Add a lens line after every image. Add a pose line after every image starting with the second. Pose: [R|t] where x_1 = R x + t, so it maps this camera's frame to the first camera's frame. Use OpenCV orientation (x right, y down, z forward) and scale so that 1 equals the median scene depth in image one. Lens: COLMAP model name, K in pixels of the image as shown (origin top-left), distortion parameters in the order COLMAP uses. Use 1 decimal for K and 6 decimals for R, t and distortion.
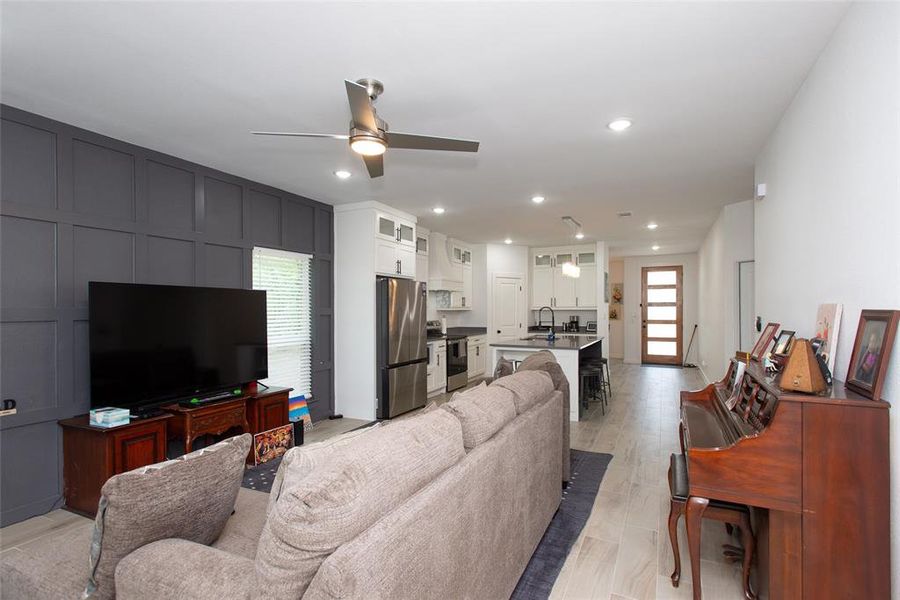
lens RADIAL K [[425.7, 0, 444.8], [0, 425.7, 308.8], [0, 0, 1]] dist [0.005109, 0.001370]
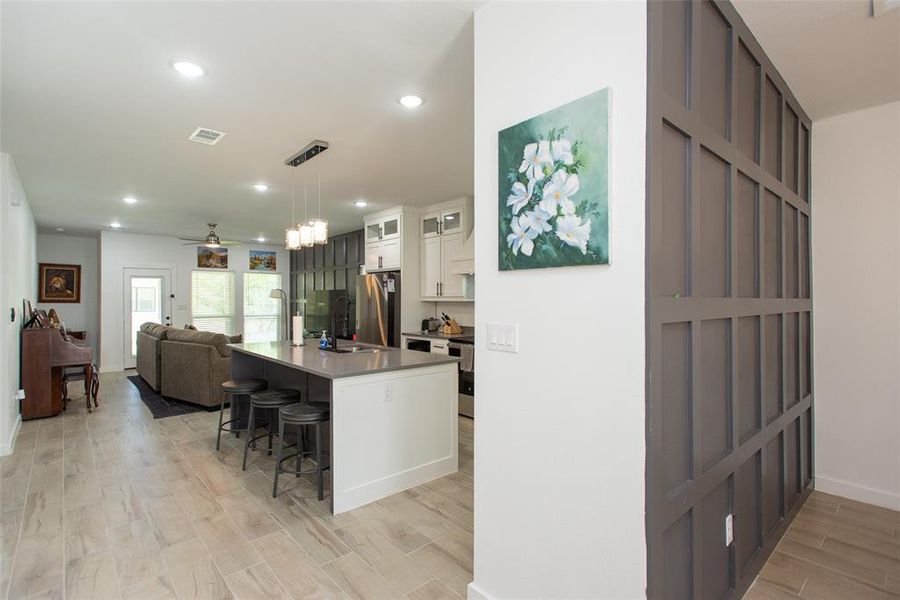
lens RADIAL K [[425.7, 0, 446.0], [0, 425.7, 298.1], [0, 0, 1]] dist [0.005109, 0.001370]
pose [[-0.363607, 0.000369, -0.931552, 0.545895], [0.002422, 0.999997, -0.000550, -0.001499], [0.931549, -0.002456, -0.363607, 0.978350]]
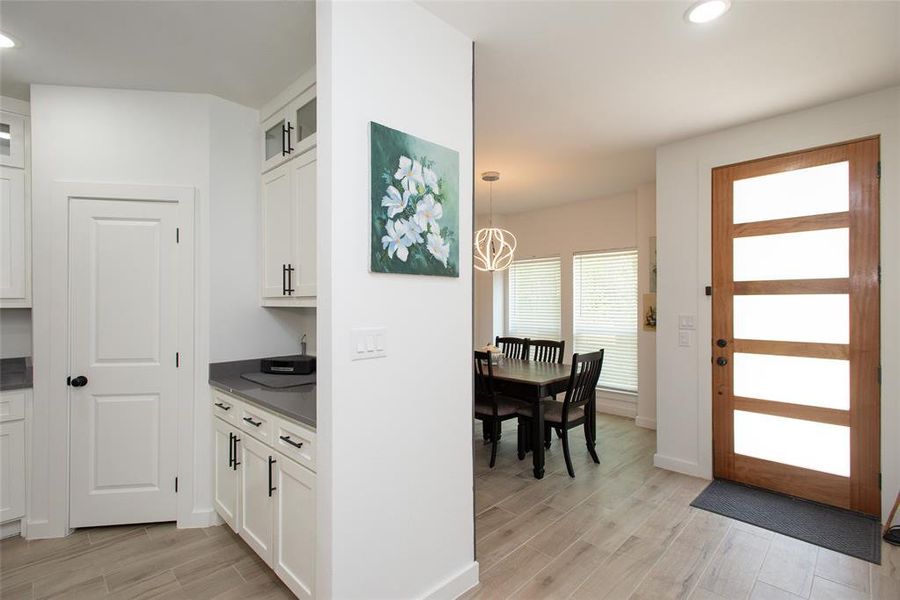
lens RADIAL K [[425.7, 0, 442.3], [0, 425.7, 300.5], [0, 0, 1]] dist [0.005109, 0.001370]
pose [[0.952749, -0.001210, -0.303755, 0.440693], [0.000845, 0.999999, -0.001335, -0.001585], [0.303756, 0.001015, 0.952749, 0.770831]]
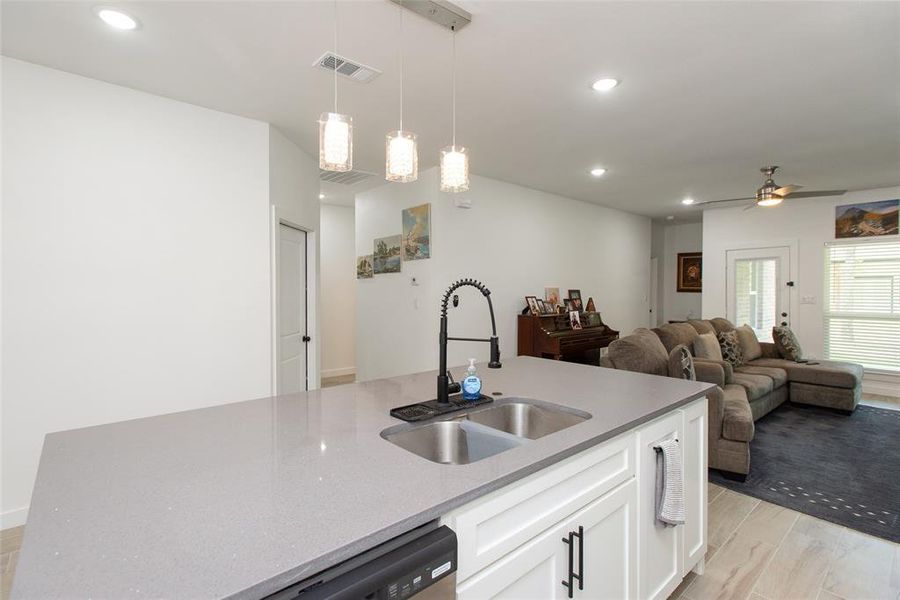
lens RADIAL K [[425.7, 0, 447.5], [0, 425.7, 302.6], [0, 0, 1]] dist [0.005109, 0.001370]
pose [[-0.925760, -0.011484, 0.377936, 0.108601], [-0.000258, 0.999558, 0.029739, 0.001203], [-0.378110, 0.027433, -0.925354, 0.887693]]
